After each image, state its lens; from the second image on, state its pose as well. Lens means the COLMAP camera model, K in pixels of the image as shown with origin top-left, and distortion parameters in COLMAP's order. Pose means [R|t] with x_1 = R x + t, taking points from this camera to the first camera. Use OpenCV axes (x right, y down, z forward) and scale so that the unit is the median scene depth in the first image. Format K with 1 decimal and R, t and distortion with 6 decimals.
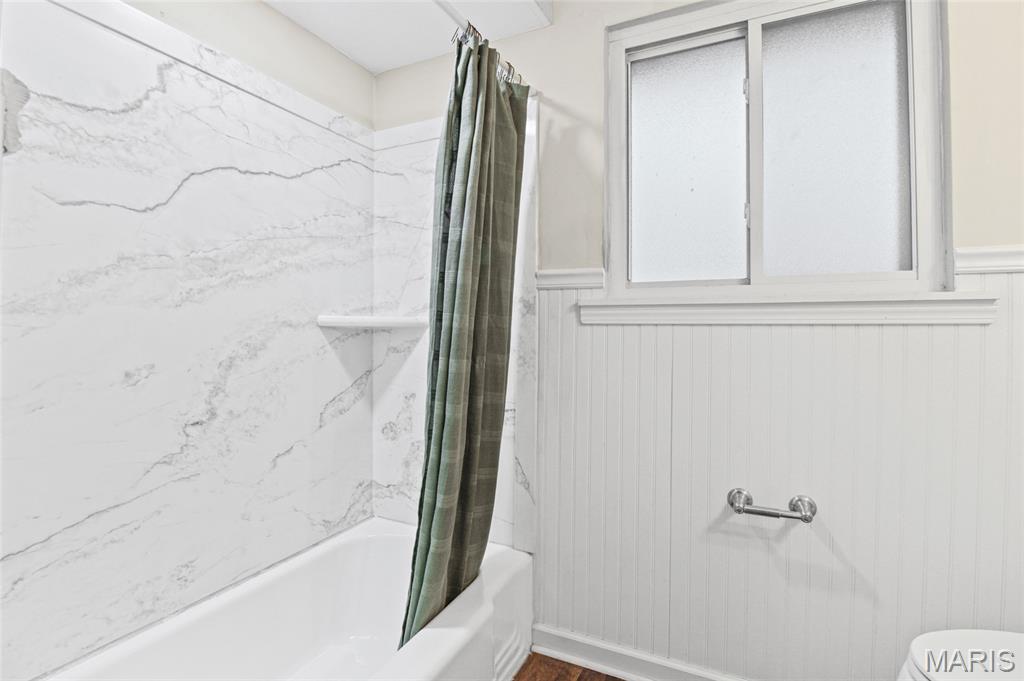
lens RADIAL K [[489.5, 0, 510.2], [0, 489.5, 325.1], [0, 0, 1]] dist [0.000242, -0.013733]
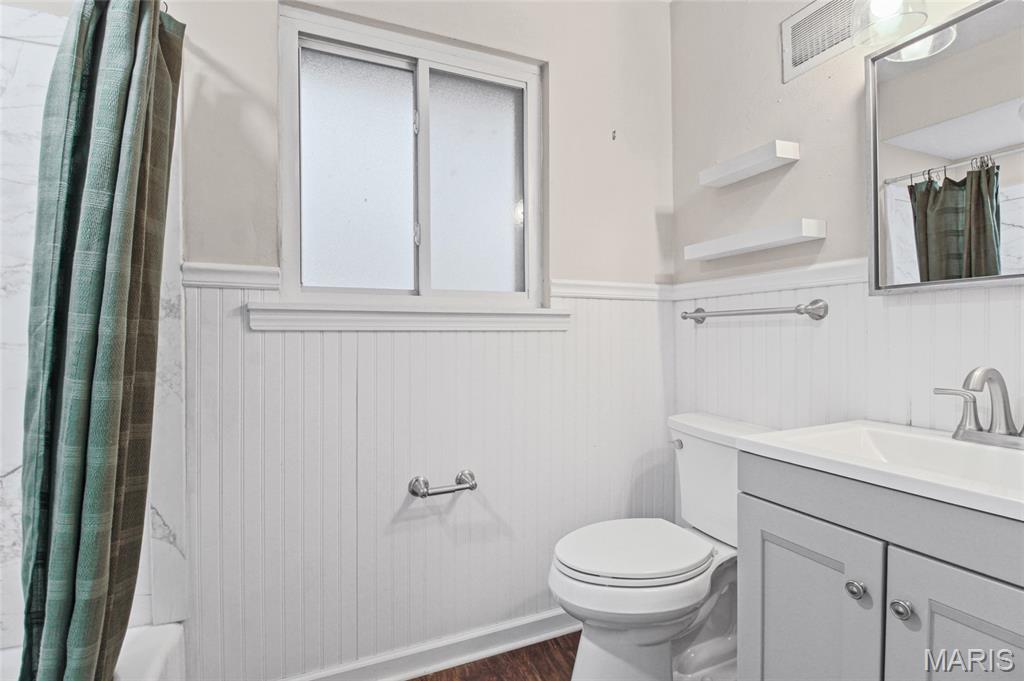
lens RADIAL K [[484.9, 0, 512.8], [0, 484.9, 339.6], [0, 0, 1]] dist [0.002759, -0.018184]
pose [[0.641543, -0.013972, 0.766960, -0.226688], [0.000963, 0.999848, 0.017409, -0.000392], [-0.767087, -0.010430, 0.641459, 0.111269]]
